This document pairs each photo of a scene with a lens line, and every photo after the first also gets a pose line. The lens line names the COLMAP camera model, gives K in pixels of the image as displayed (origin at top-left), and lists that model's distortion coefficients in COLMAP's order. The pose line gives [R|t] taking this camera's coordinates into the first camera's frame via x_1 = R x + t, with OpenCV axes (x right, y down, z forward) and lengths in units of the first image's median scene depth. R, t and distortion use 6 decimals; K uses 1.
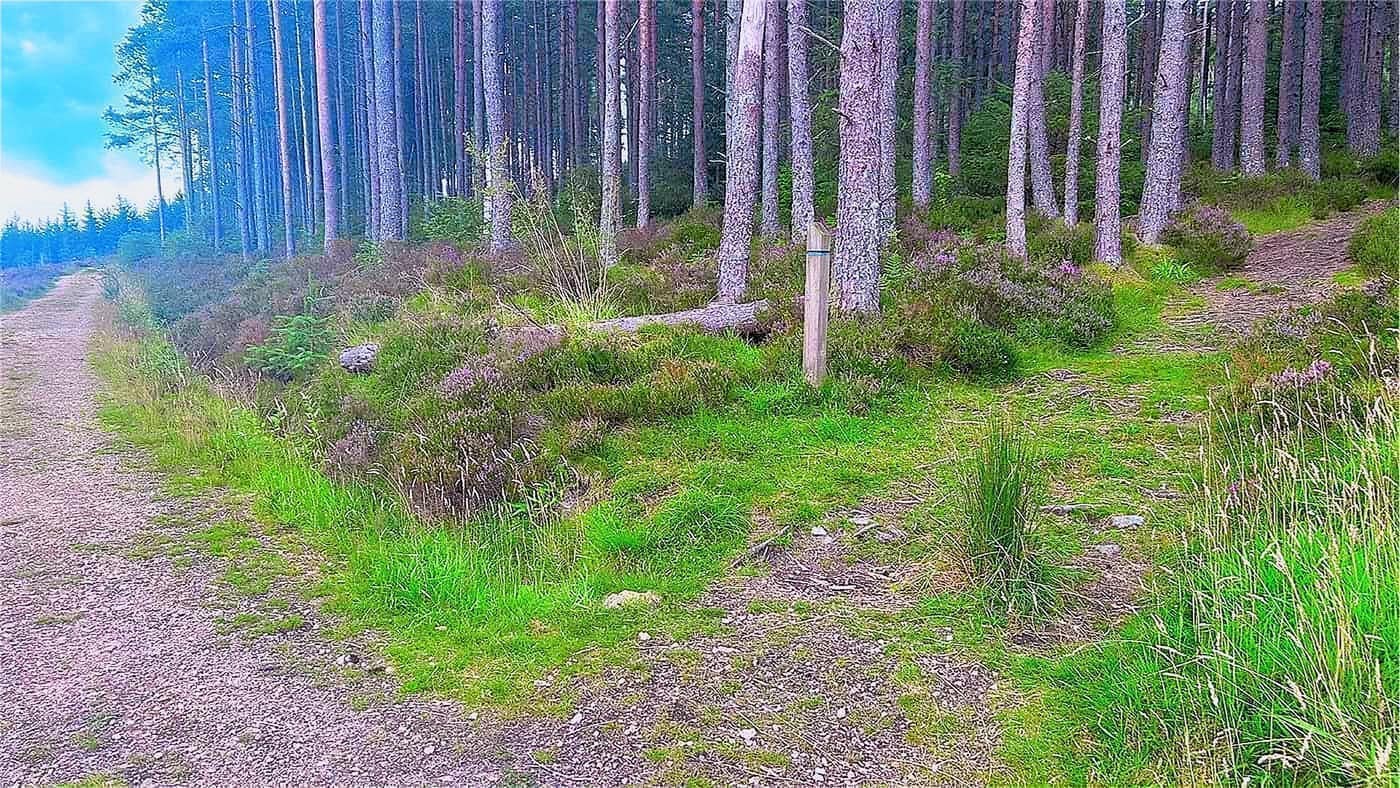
lens RADIAL K [[1083.9, 0, 700.0], [0, 1083.9, 394.0], [0, 0, 1]] dist [0.062411, -0.003696]
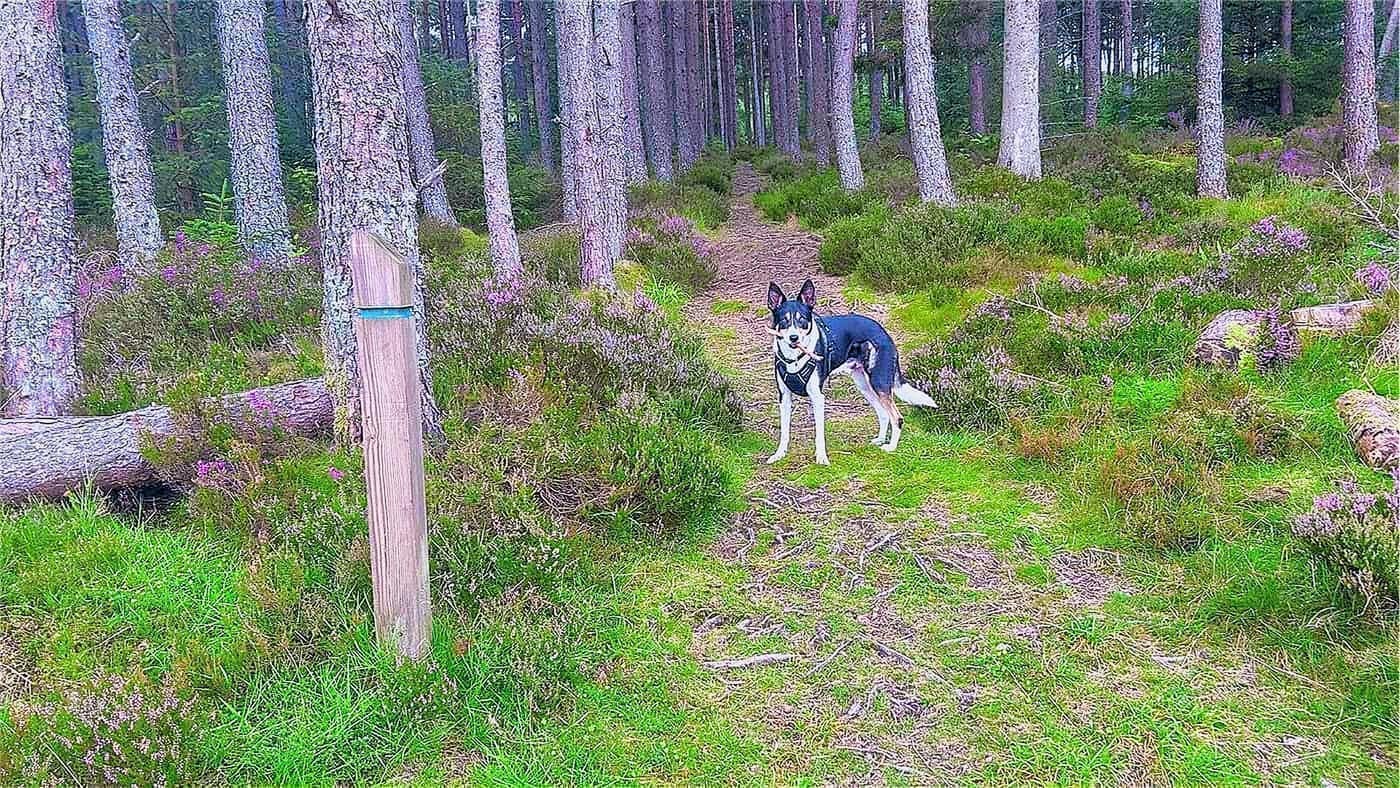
lens RADIAL K [[1083.9, 0, 700.0], [0, 1083.9, 394.0], [0, 0, 1]] dist [0.062411, -0.003696]
pose [[0.802404, -0.102379, 0.587934, -0.025942], [0.110273, 0.993646, 0.022528, -0.077736], [-0.586505, 0.046756, 0.808595, 0.500483]]
